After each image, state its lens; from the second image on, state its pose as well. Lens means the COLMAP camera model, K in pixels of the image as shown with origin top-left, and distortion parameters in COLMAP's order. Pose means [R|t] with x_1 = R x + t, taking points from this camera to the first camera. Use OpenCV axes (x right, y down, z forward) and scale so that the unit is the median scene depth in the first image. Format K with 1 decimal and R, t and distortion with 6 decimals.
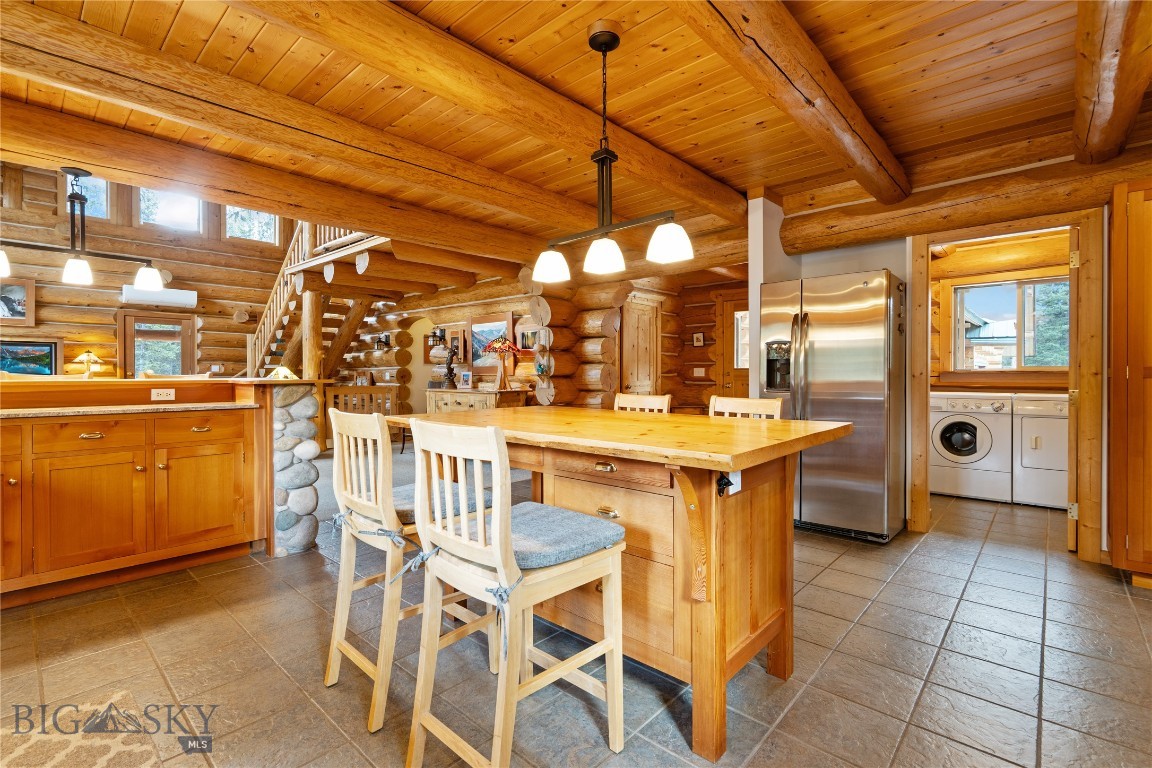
lens RADIAL K [[525.9, 0, 579.5], [0, 525.9, 382.9], [0, 0, 1]] dist [0.000496, 0.000036]
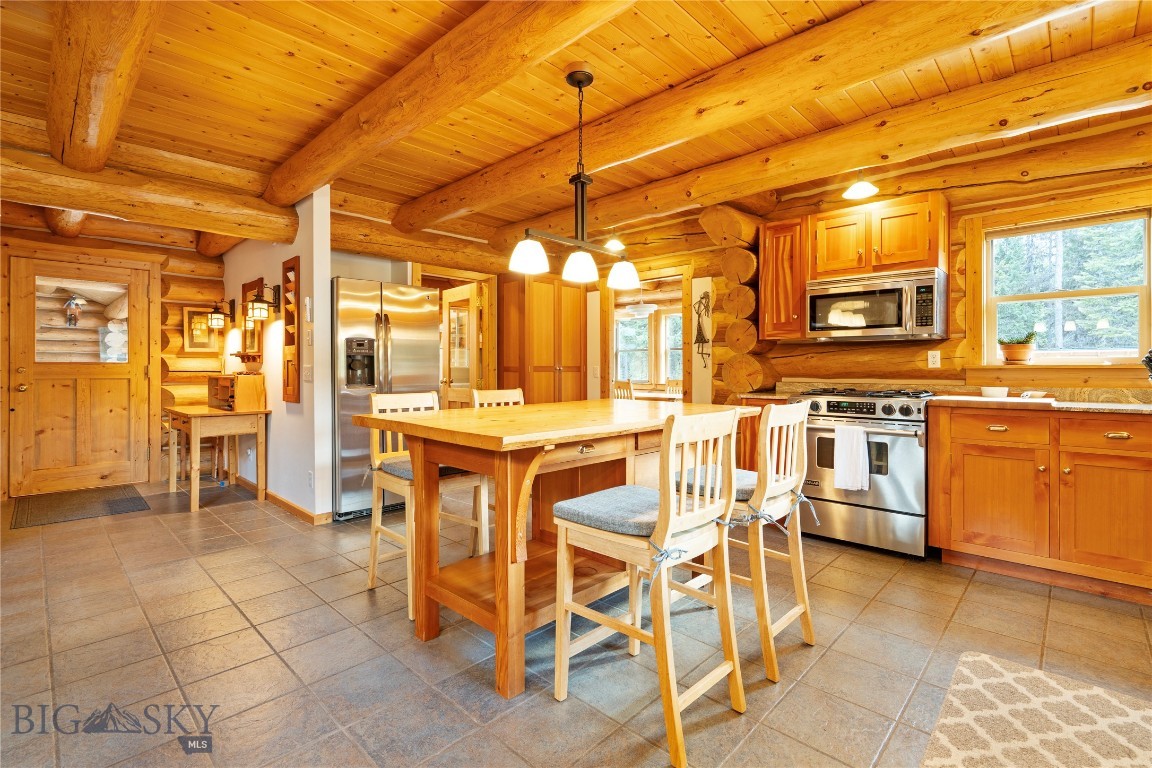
lens RADIAL K [[525.9, 0, 579.6], [0, 525.9, 371.6], [0, 0, 1]] dist [0.000496, 0.000036]
pose [[0.024126, -0.004118, 0.999700, -0.736897], [0.017241, 0.999845, 0.003702, -0.011628], [-0.999560, 0.017146, 0.024193, 0.652016]]
